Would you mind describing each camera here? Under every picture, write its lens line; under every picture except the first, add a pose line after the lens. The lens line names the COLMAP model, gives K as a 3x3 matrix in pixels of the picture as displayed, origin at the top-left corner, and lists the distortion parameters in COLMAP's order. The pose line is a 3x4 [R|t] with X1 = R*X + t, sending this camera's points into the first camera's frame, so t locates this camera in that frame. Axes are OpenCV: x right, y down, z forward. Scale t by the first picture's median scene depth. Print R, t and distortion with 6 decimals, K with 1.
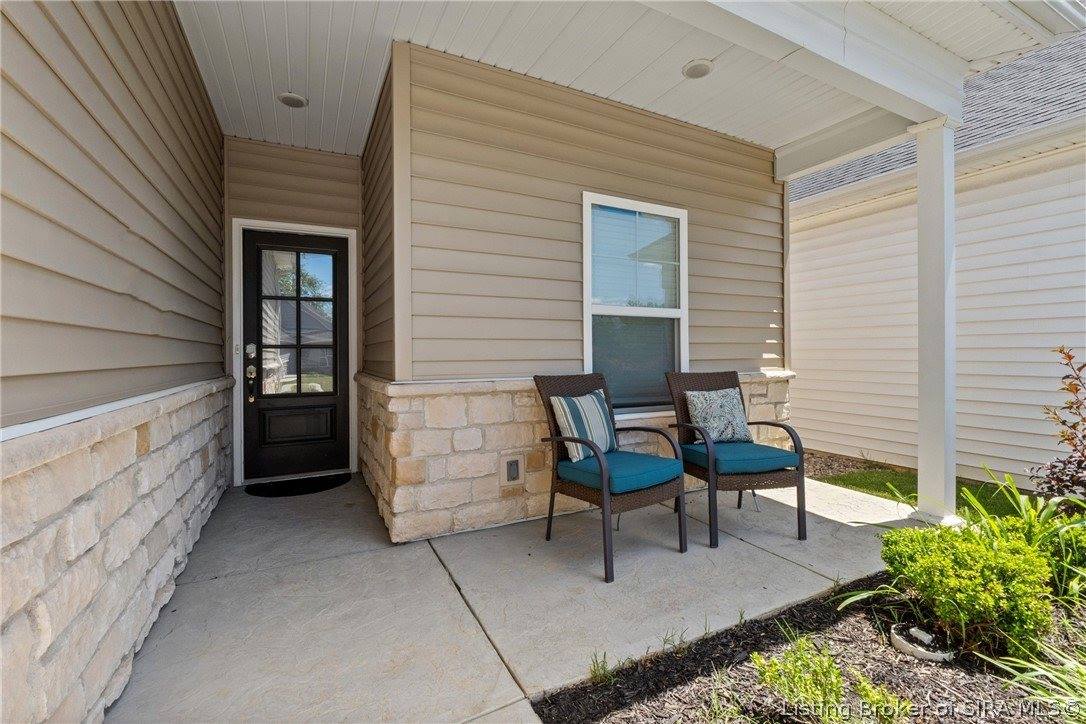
lens RADIAL K [[466.6, 0, 543.2], [0, 466.6, 355.4], [0, 0, 1]] dist [-0.012120, 0.000018]
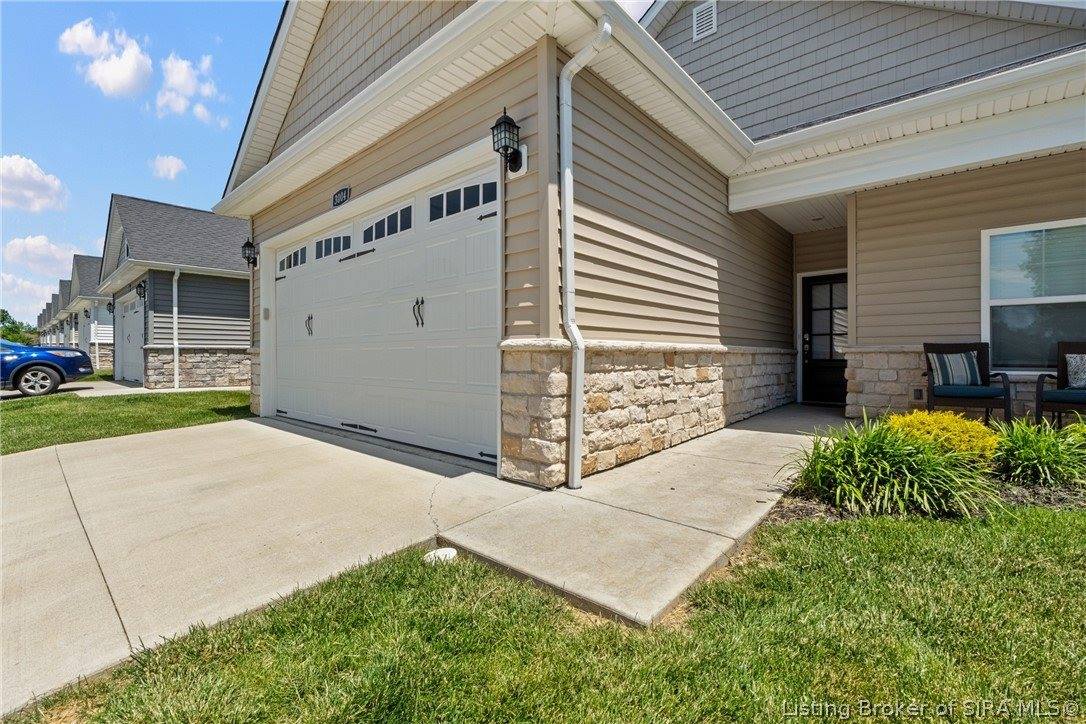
lens RADIAL K [[466.6, 0, 543.2], [0, 466.6, 355.4], [0, 0, 1]] dist [-0.012120, 0.000018]
pose [[0.373159, 0.007580, -0.927736, 0.991589], [-0.005187, 0.999968, 0.006084, 0.077345], [0.927753, 0.002542, 0.373186, -0.986182]]
